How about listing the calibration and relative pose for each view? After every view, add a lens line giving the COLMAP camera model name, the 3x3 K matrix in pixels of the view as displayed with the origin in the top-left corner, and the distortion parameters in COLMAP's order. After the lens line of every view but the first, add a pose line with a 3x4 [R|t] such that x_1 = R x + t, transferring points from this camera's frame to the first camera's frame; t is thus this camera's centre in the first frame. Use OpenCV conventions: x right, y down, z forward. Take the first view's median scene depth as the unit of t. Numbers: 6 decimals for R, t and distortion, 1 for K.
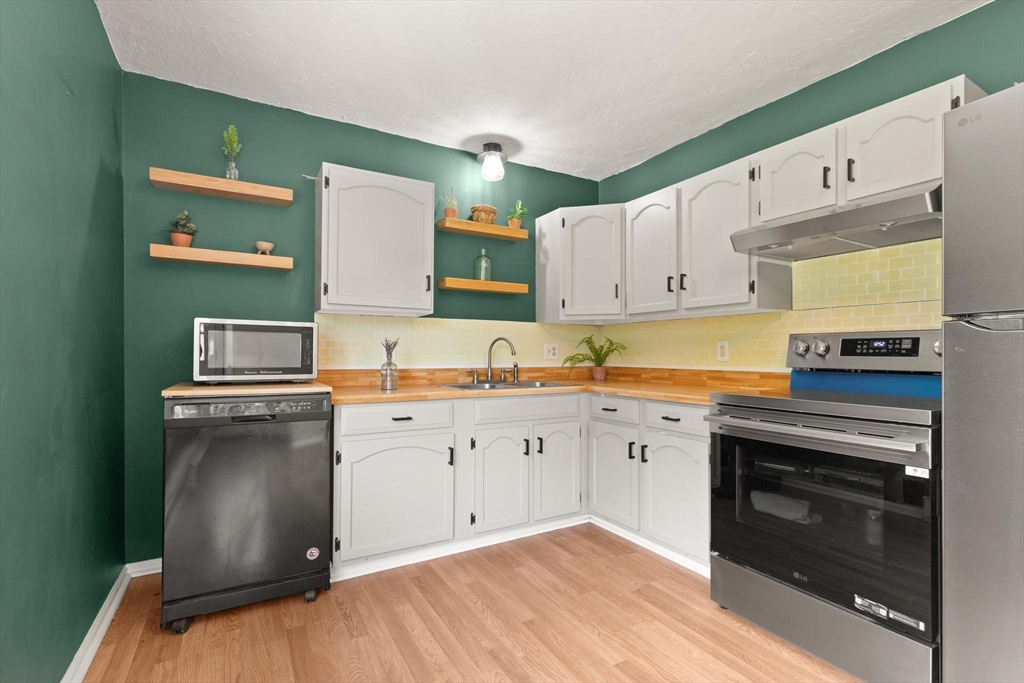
lens RADIAL K [[476.8, 0, 523.8], [0, 476.8, 354.8], [0, 0, 1]] dist [0.007440, -0.002914]
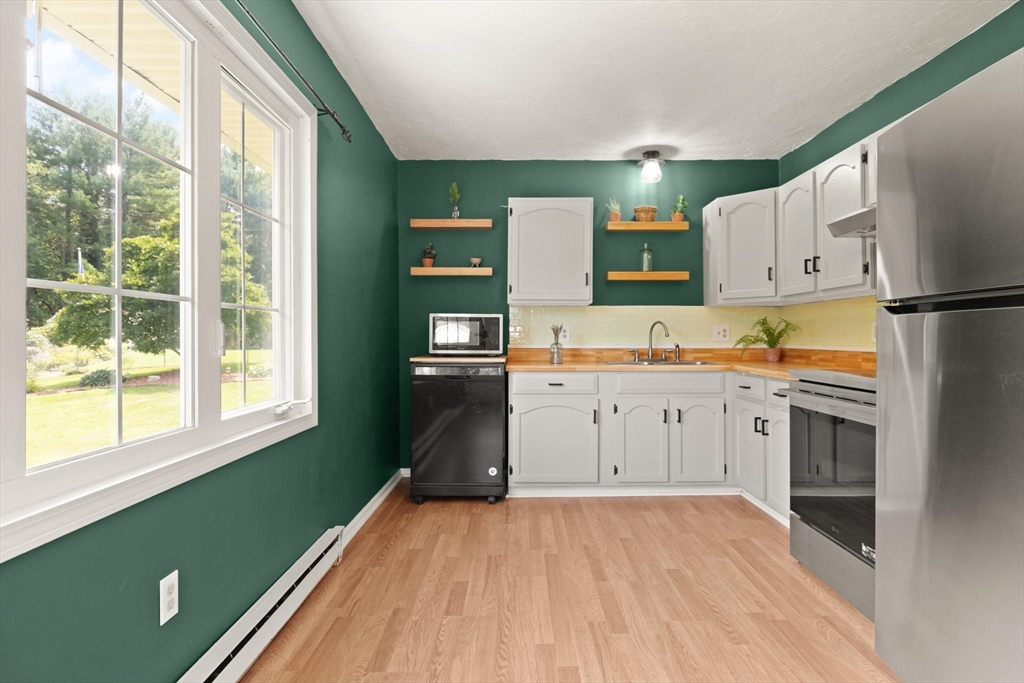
lens RADIAL K [[546.8, 0, 537.7], [0, 546.8, 334.3], [0, 0, 1]] dist [0.000648, -0.000927]
pose [[0.873883, -0.005698, -0.486102, 0.418814], [0.002434, 0.999970, -0.007346, 0.004475], [0.486130, 0.005236, 0.873871, -0.340936]]
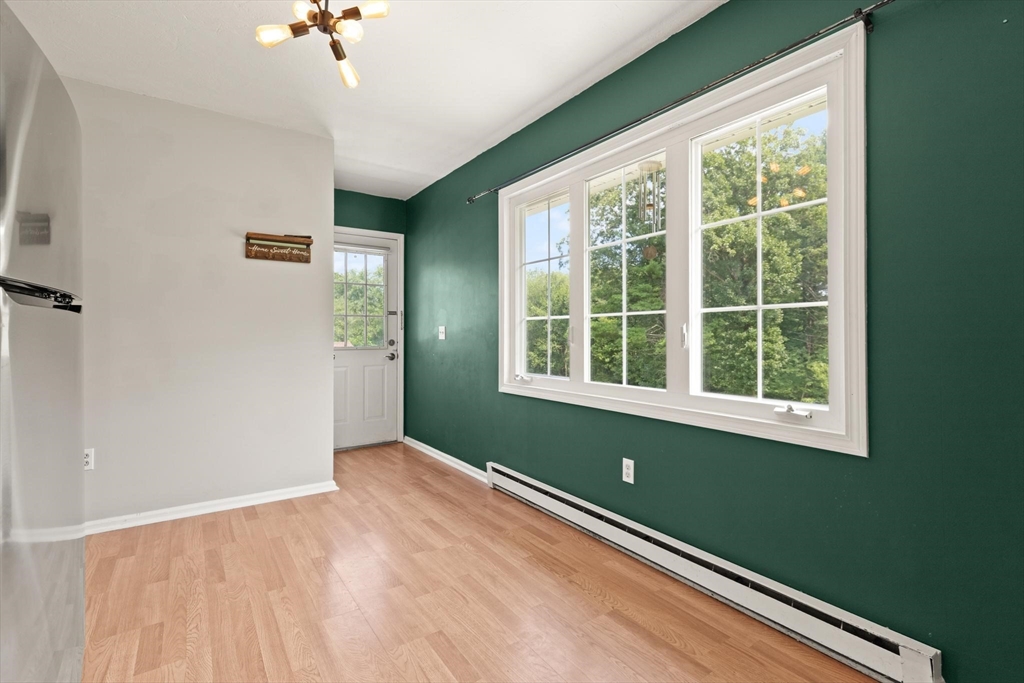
lens RADIAL K [[476.8, 0, 518.4], [0, 476.8, 327.9], [0, 0, 1]] dist [0.007440, -0.002914]
pose [[-0.998555, 0.001226, -0.053722, 0.075167], [0.001940, 0.999911, -0.013237, -0.000203], [0.053701, -0.013322, -0.998468, 0.917795]]
